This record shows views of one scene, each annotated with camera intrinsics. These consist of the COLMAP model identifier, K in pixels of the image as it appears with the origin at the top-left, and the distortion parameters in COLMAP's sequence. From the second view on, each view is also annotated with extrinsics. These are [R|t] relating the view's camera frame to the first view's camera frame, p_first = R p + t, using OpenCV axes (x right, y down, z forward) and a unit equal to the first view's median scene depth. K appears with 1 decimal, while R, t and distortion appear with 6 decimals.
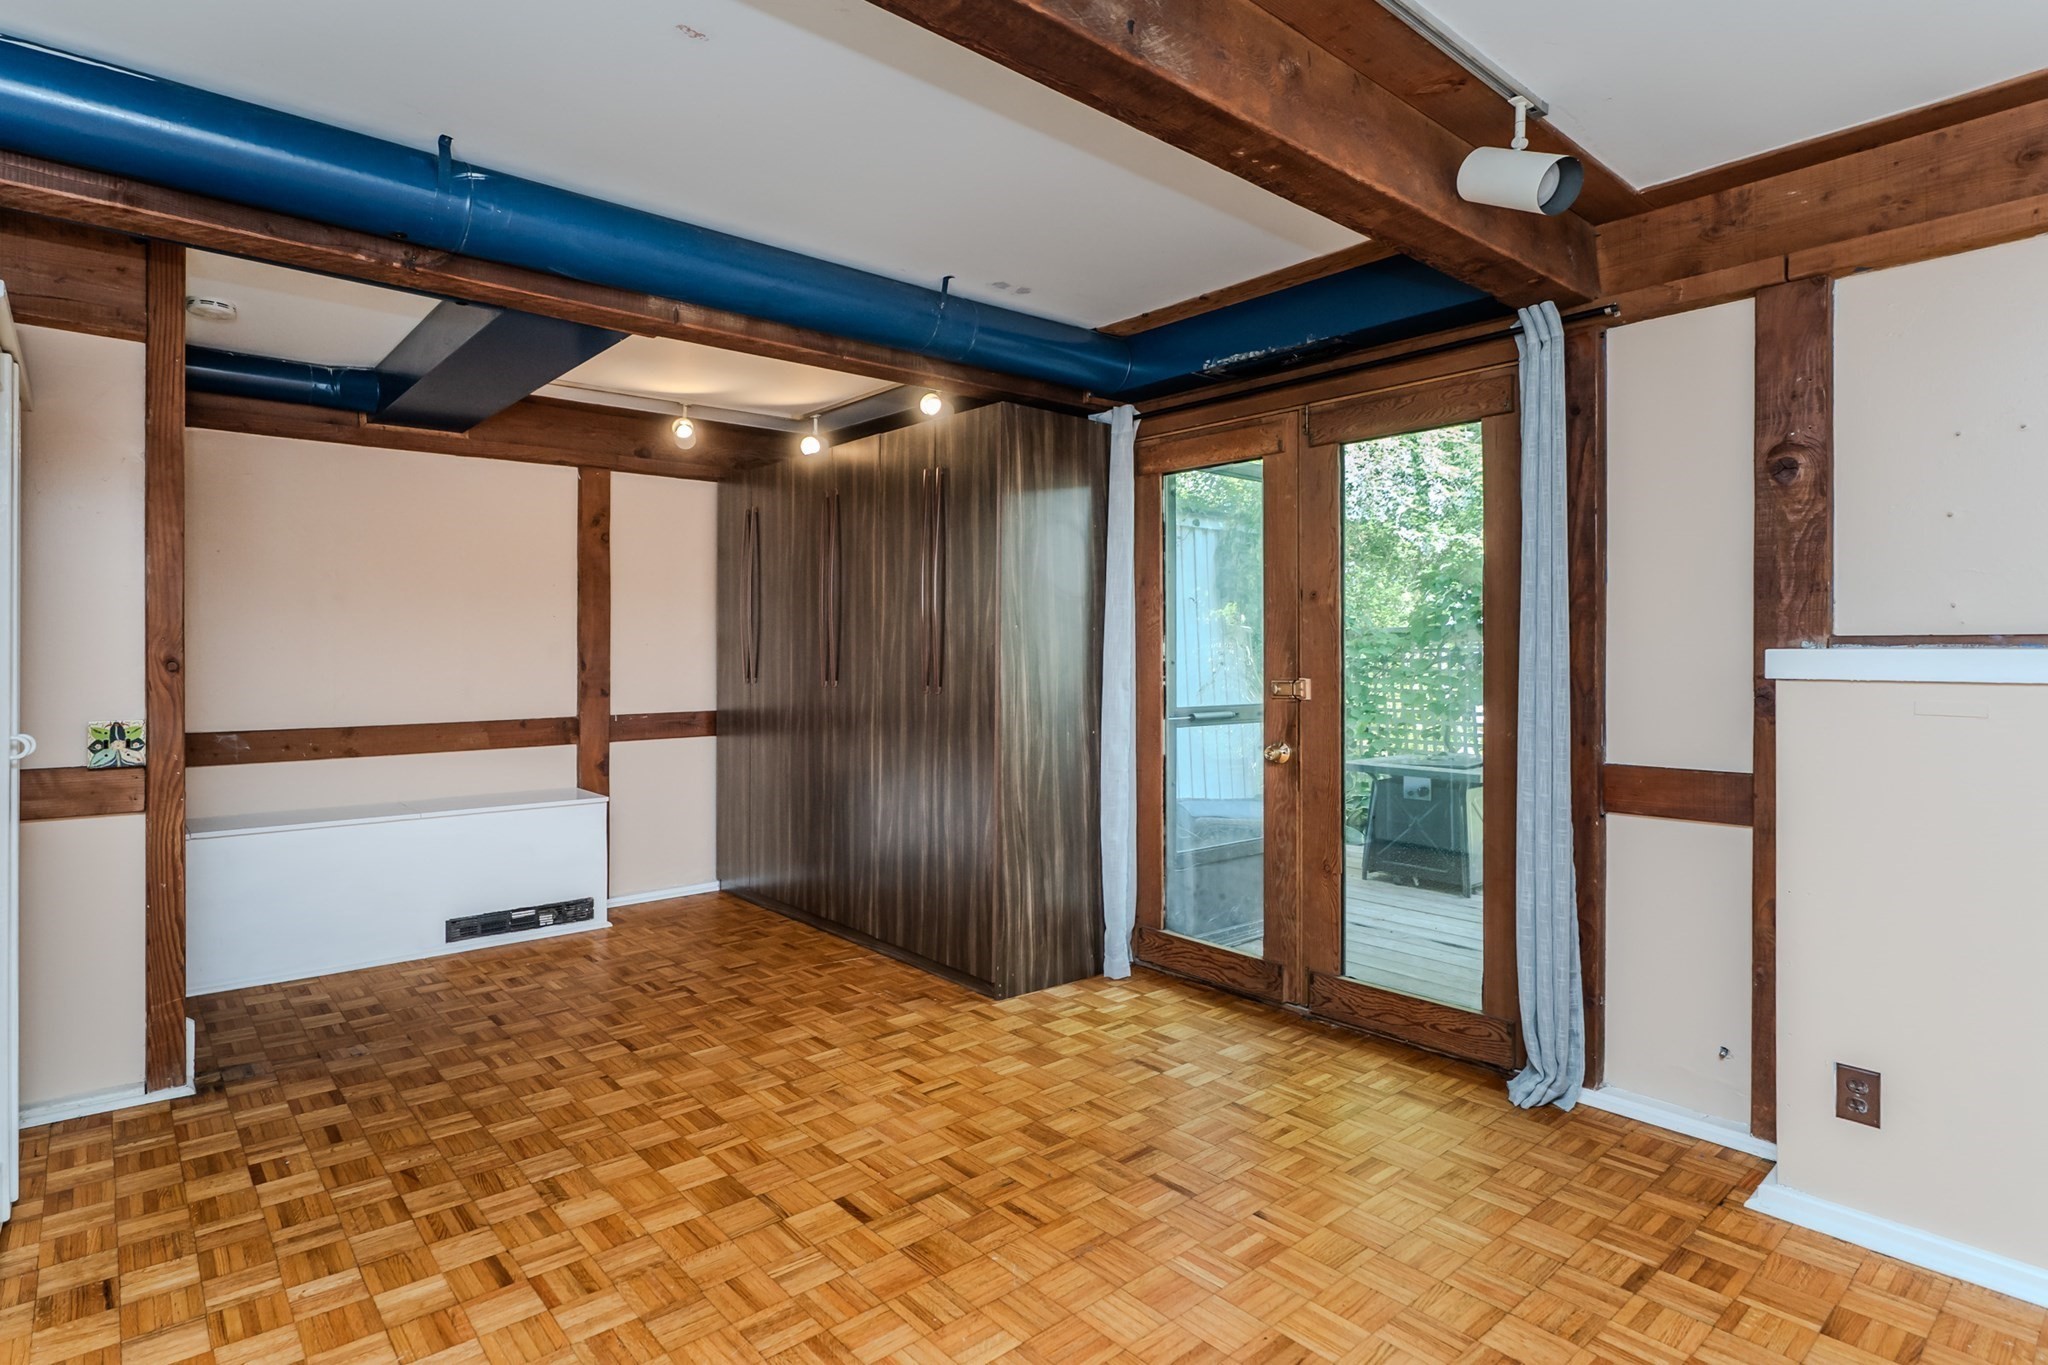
lens RADIAL K [[995.3, 0, 1030.2], [0, 995.3, 652.6], [0, 0, 1]] dist [-0.001341, 0.000368]
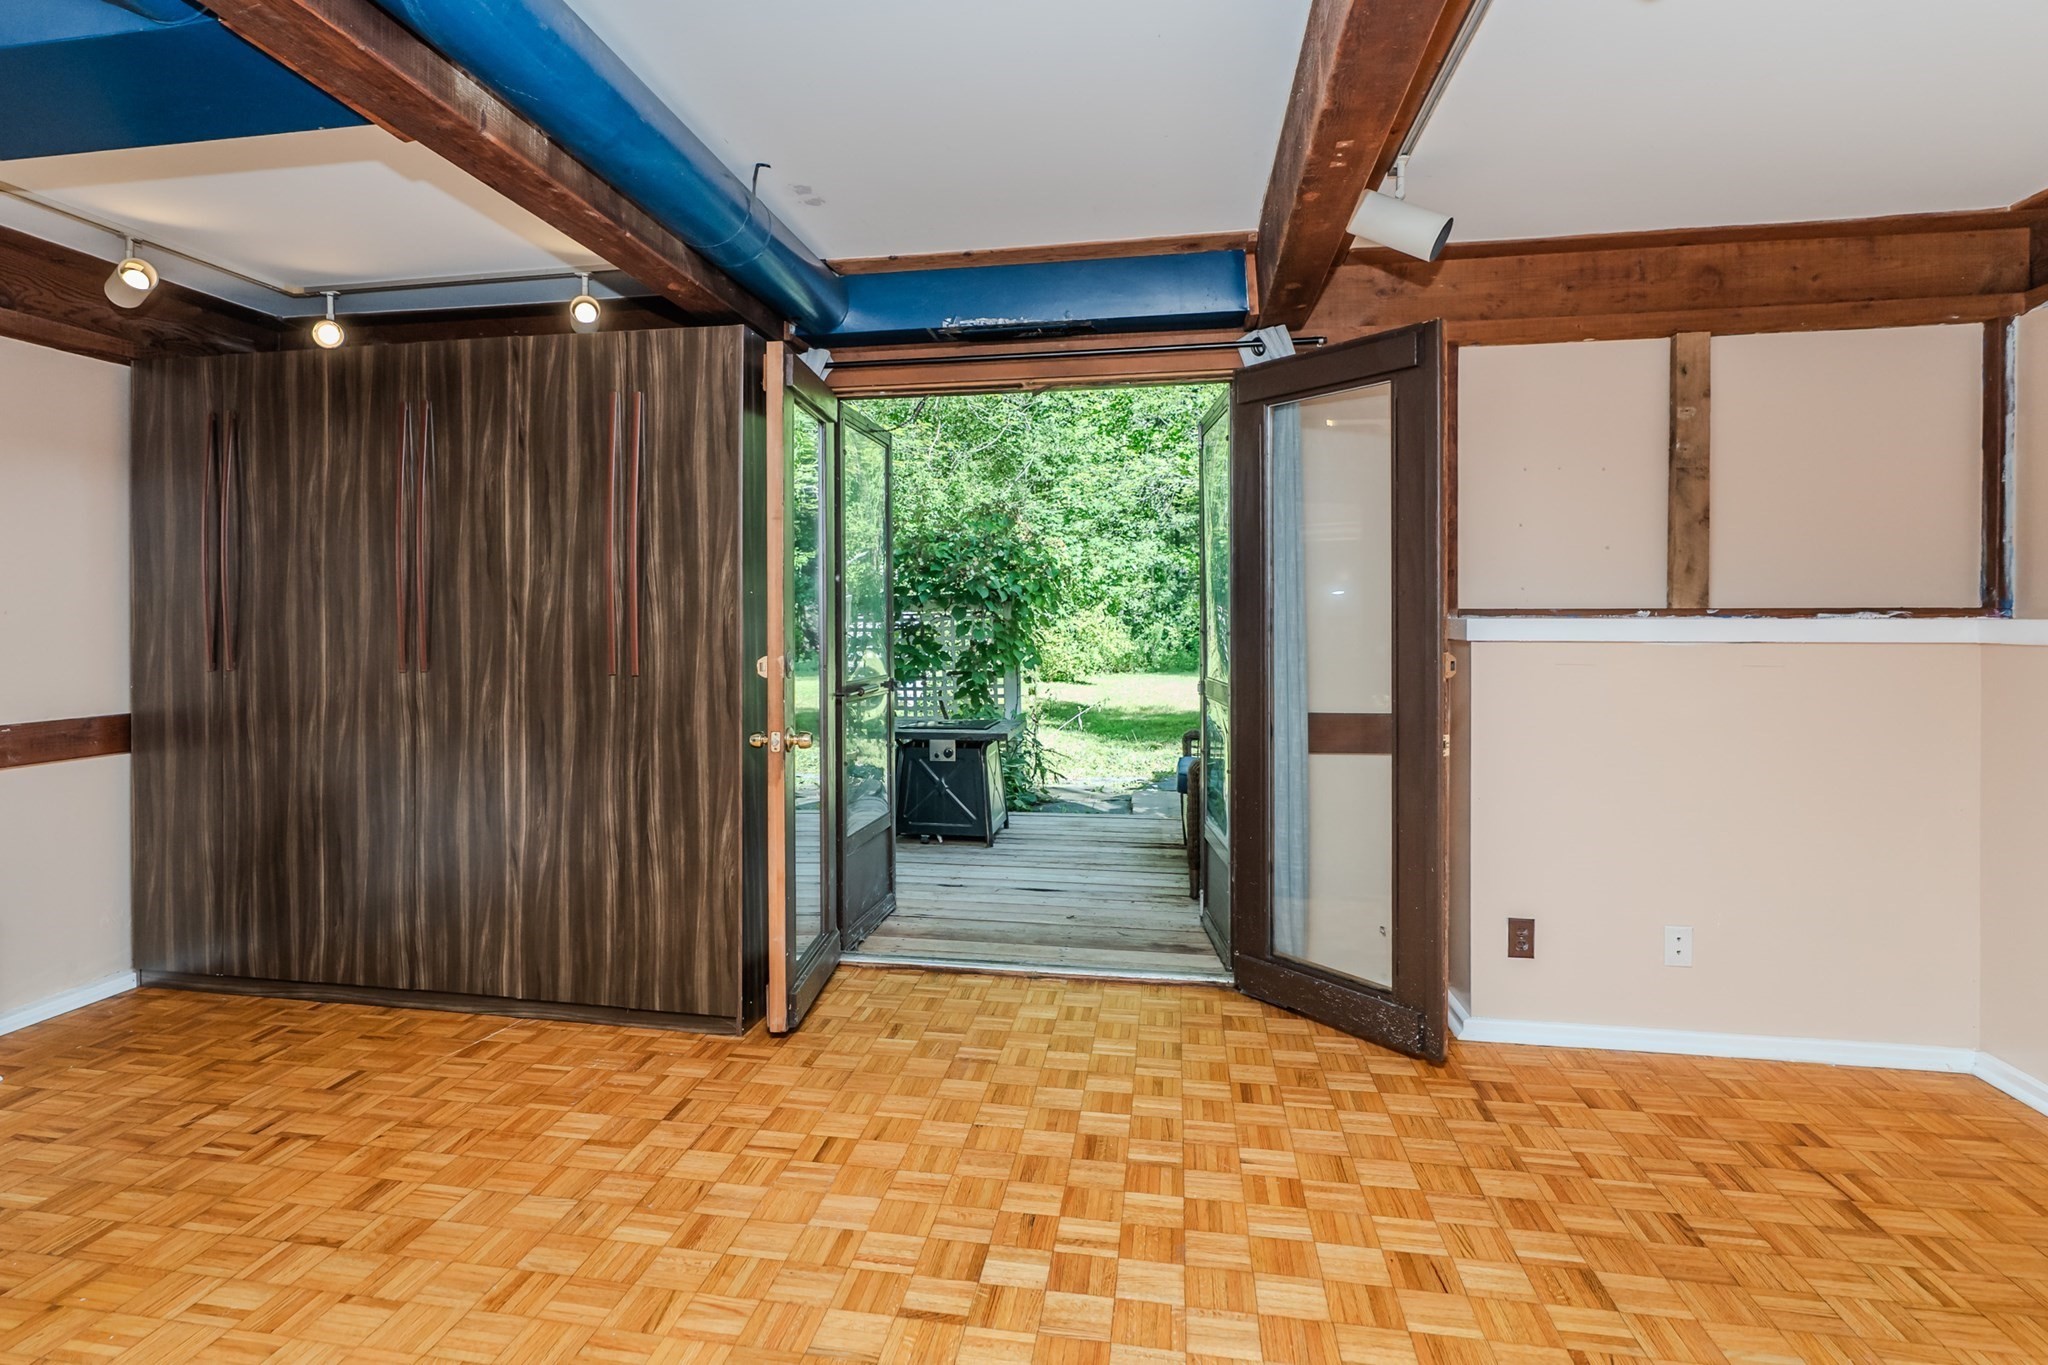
lens RADIAL K [[1010.9, 0, 981.3], [0, 1010.9, 629.2], [0, 0, 1]] dist [-0.001308, 0.000135]
pose [[0.801591, -0.006358, 0.597839, -0.389647], [0.002418, 0.999970, 0.007392, -0.000940], [-0.597868, -0.004480, 0.801582, 0.199246]]
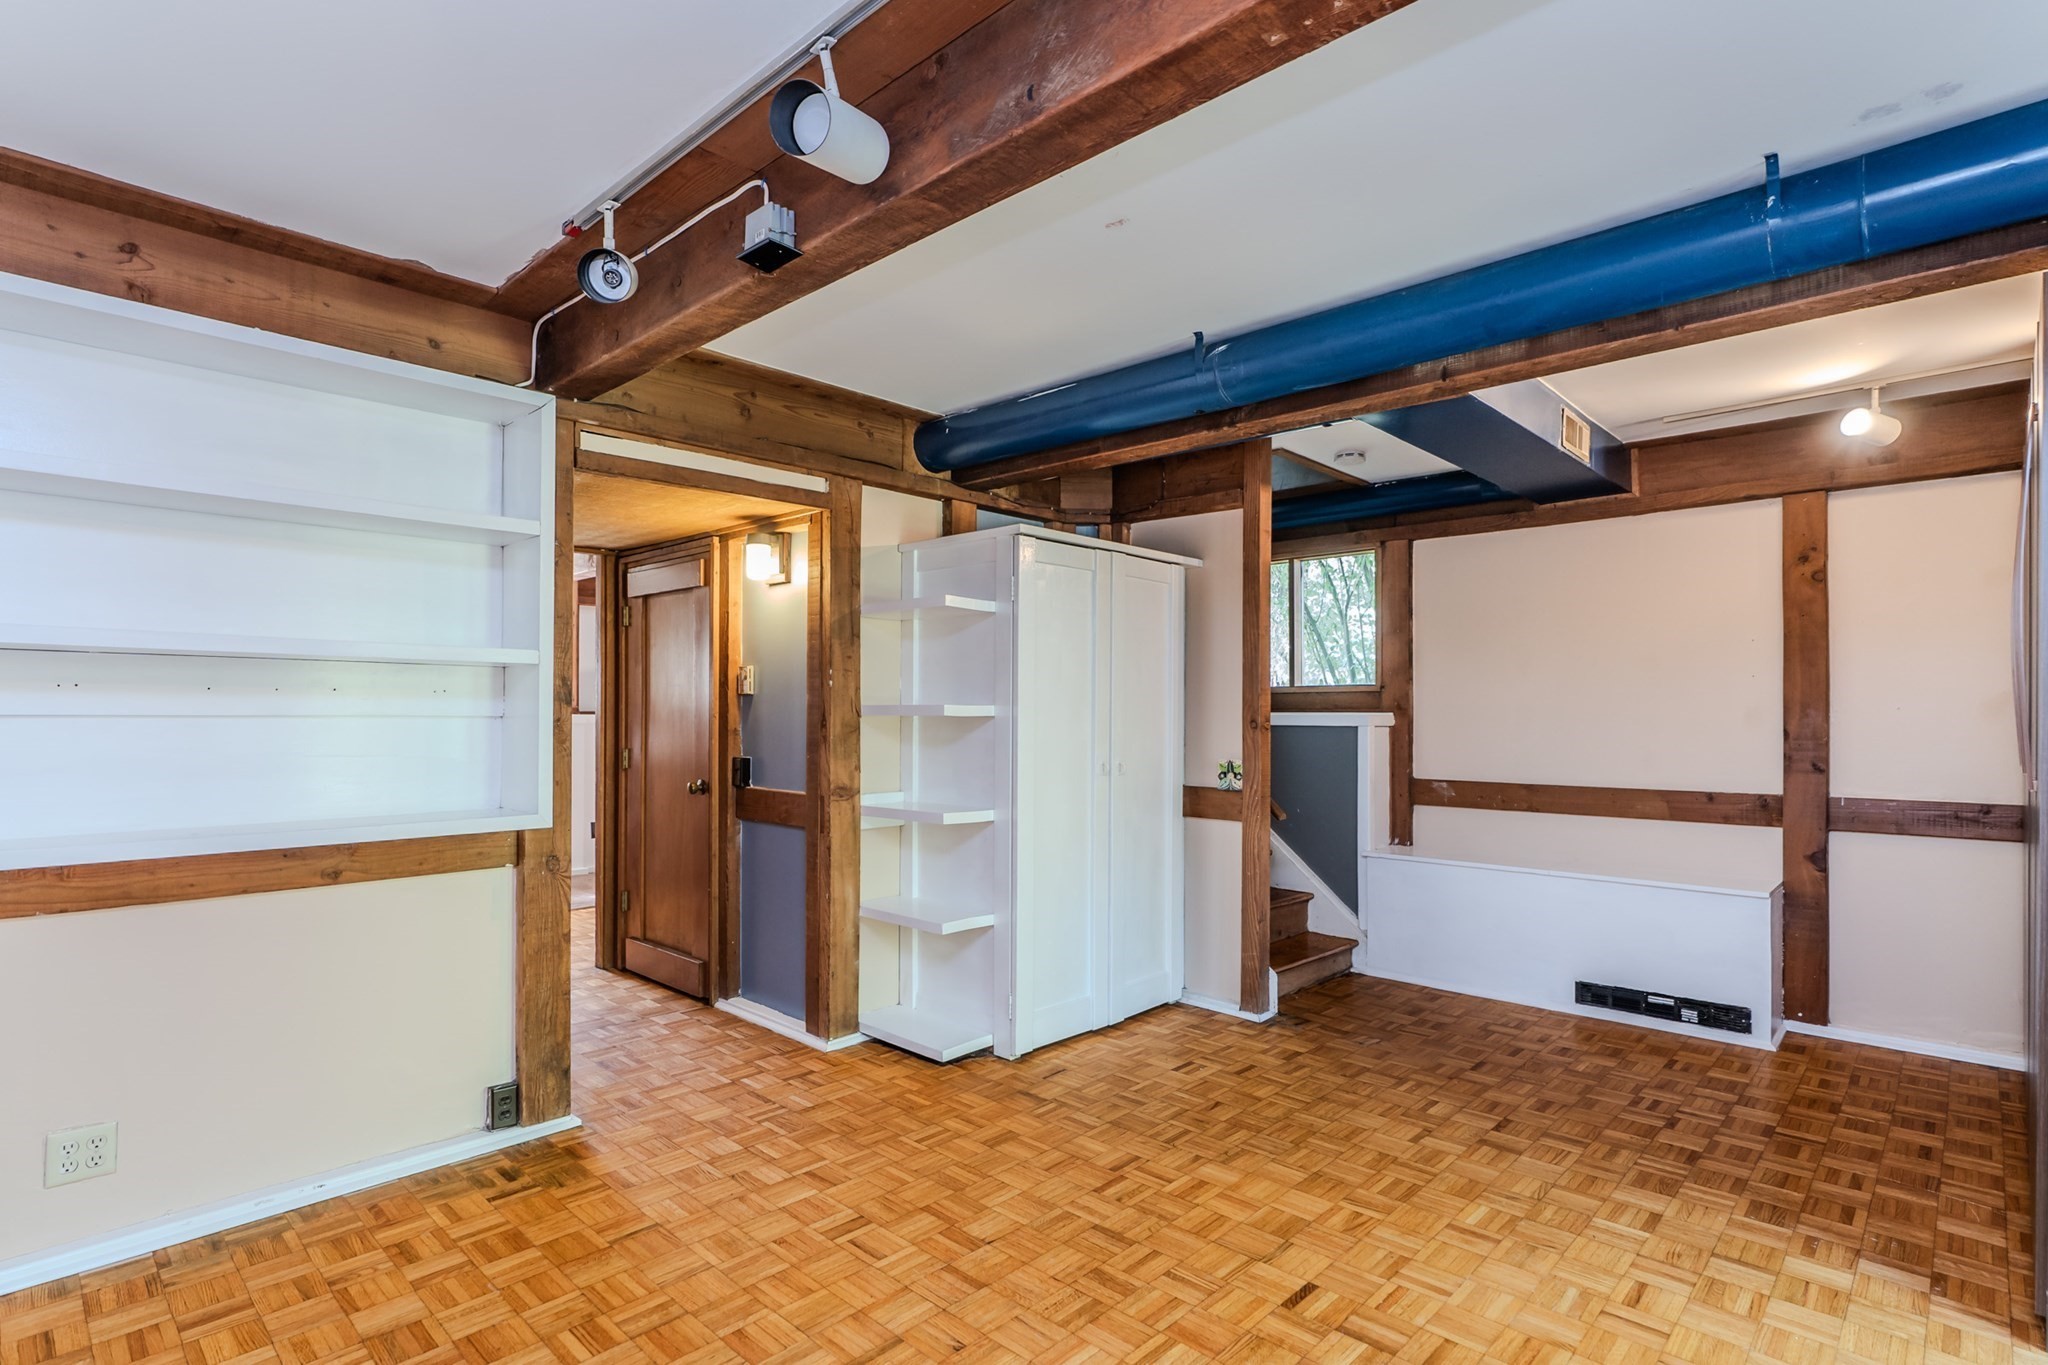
lens RADIAL K [[1106.6, 0, 1081.0], [0, 1106.6, 705.5], [0, 0, 1]] dist [-0.001383, 0.000555]
pose [[0.123133, -0.005291, -0.992376, 0.529564], [-0.005827, 0.999965, -0.006054, -0.002425], [0.992373, 0.006528, 0.123098, 0.401308]]
